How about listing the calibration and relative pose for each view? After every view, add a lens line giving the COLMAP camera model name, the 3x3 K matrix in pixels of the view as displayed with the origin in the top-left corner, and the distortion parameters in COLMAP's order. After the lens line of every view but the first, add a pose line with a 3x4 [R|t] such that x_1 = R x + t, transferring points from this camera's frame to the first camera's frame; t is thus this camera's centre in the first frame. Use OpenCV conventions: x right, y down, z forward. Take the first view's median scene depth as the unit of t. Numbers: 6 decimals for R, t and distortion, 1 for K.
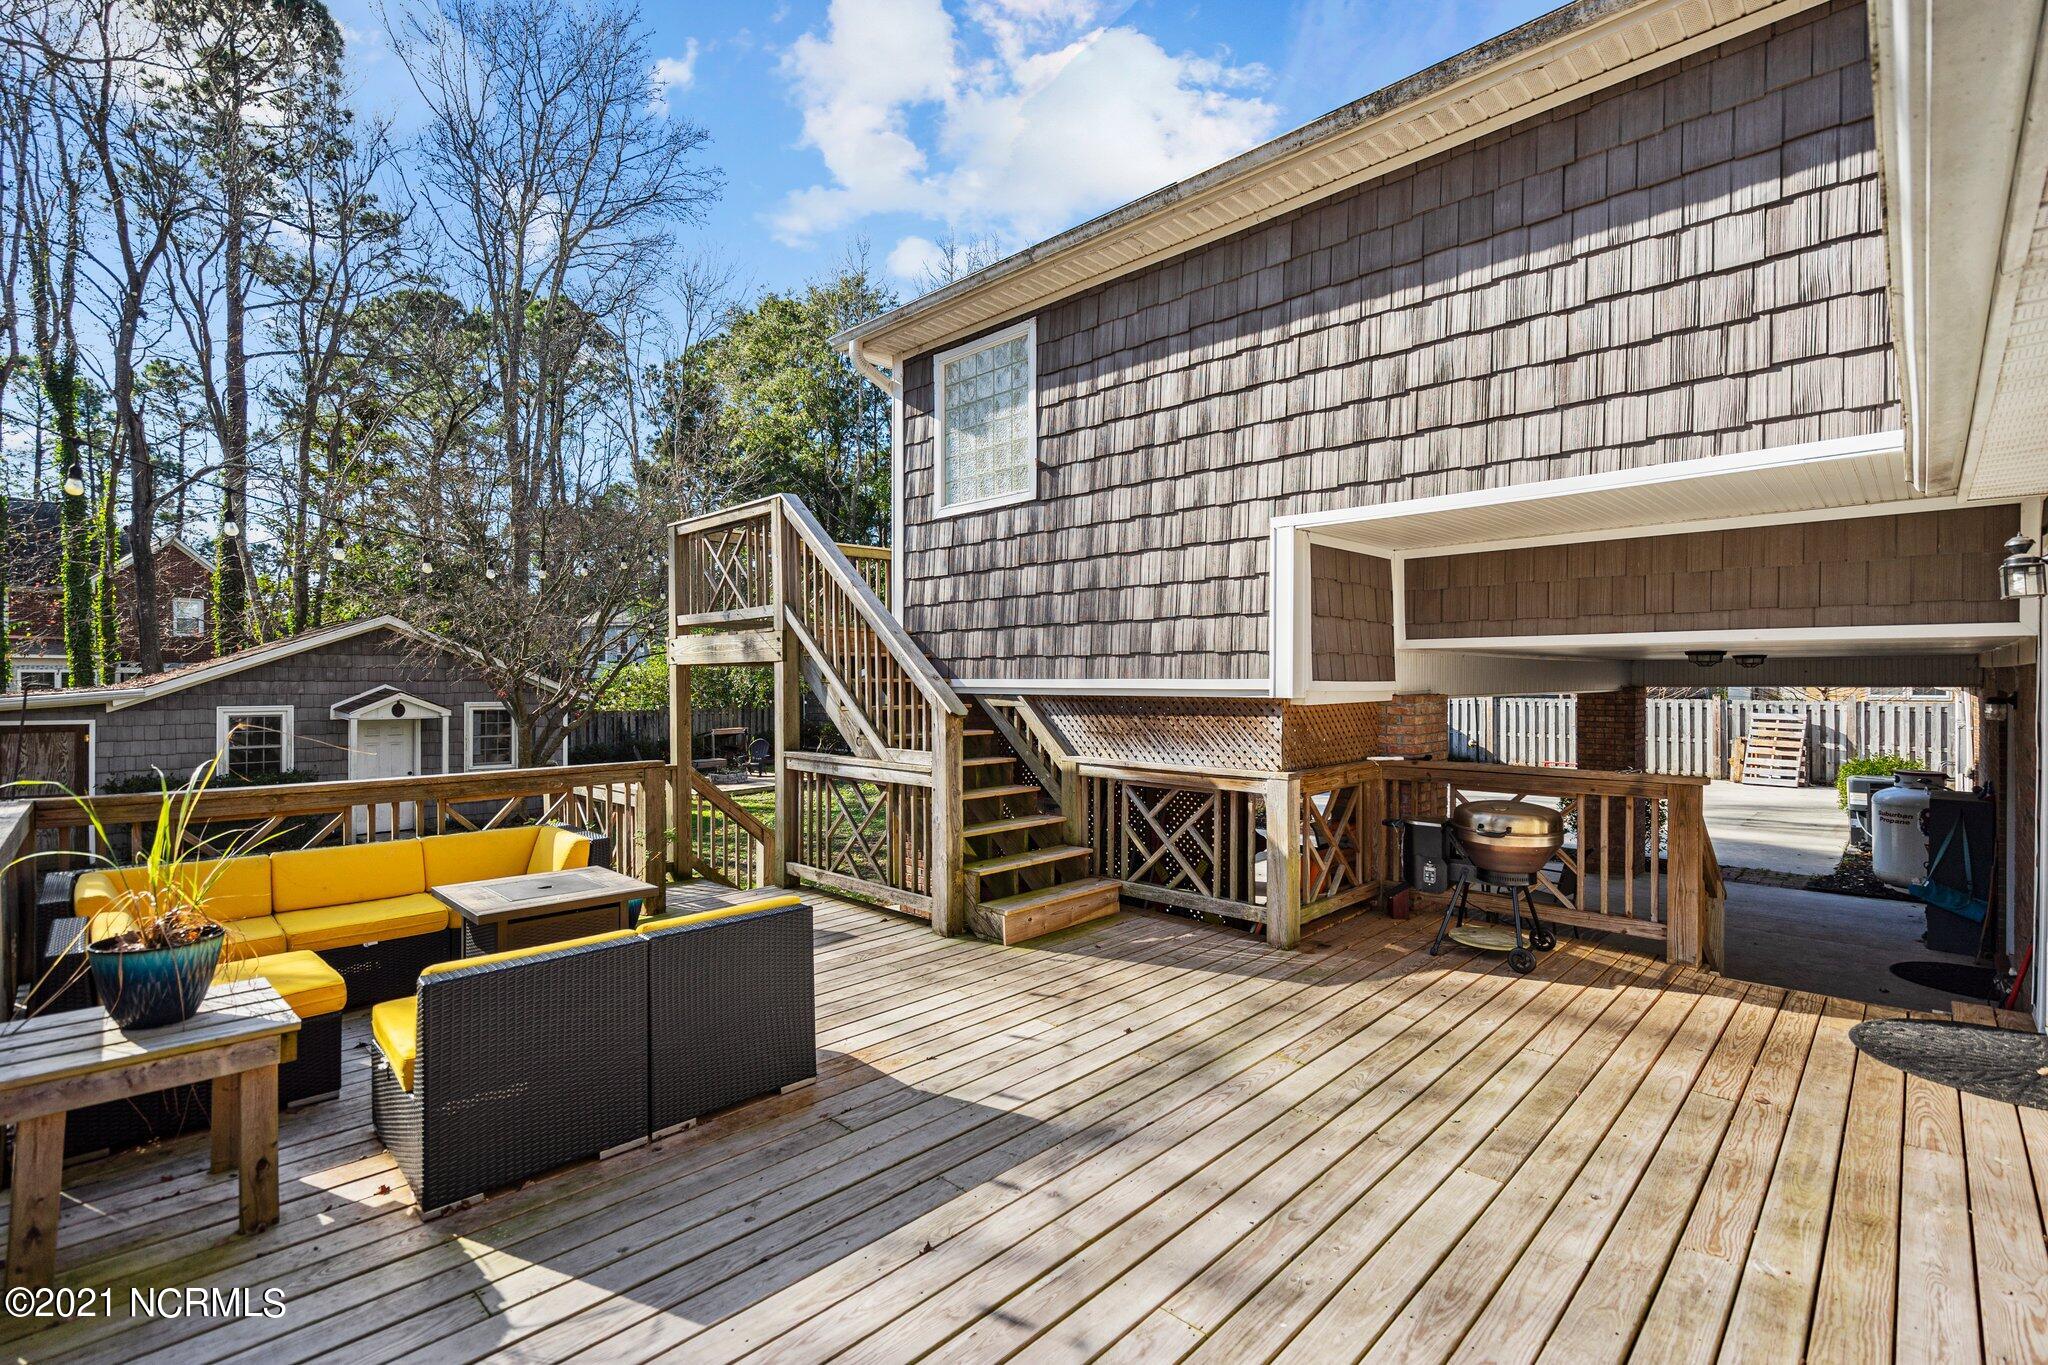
lens RADIAL K [[925.9, 0, 1022.7], [0, 925.9, 692.5], [0, 0, 1]] dist [-0.004121, 0.000238]
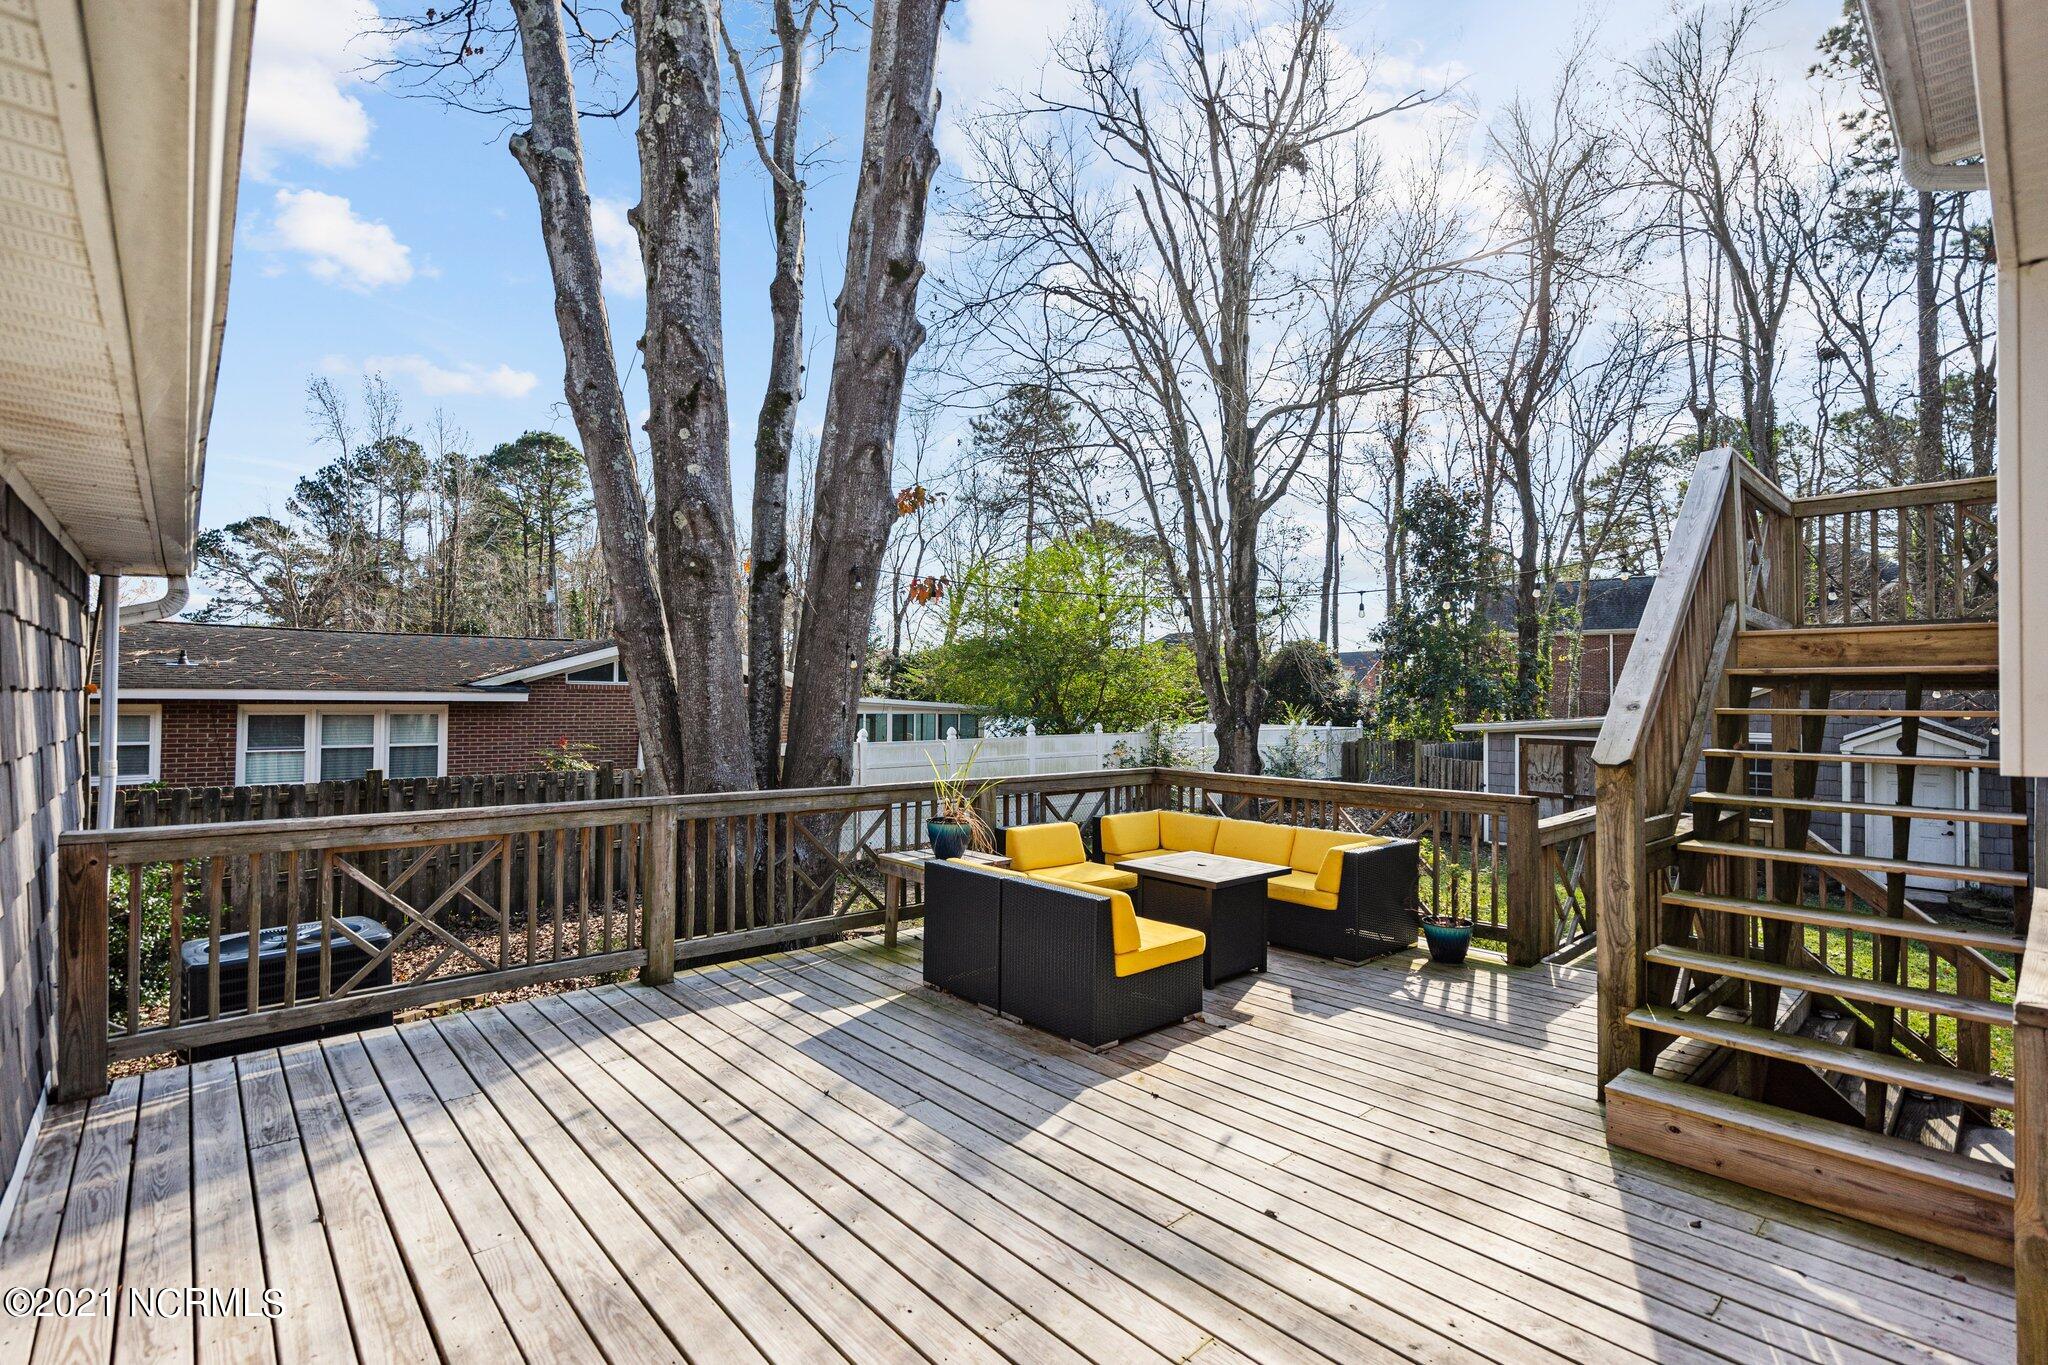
lens RADIAL K [[925.9, 0, 1022.7], [0, 925.9, 692.5], [0, 0, 1]] dist [-0.004121, 0.000238]
pose [[-0.058313, -0.007953, -0.998267, 0.755547], [-0.022486, 0.999725, -0.006651, -0.017354], [0.998045, 0.022059, -0.058476, 0.773571]]
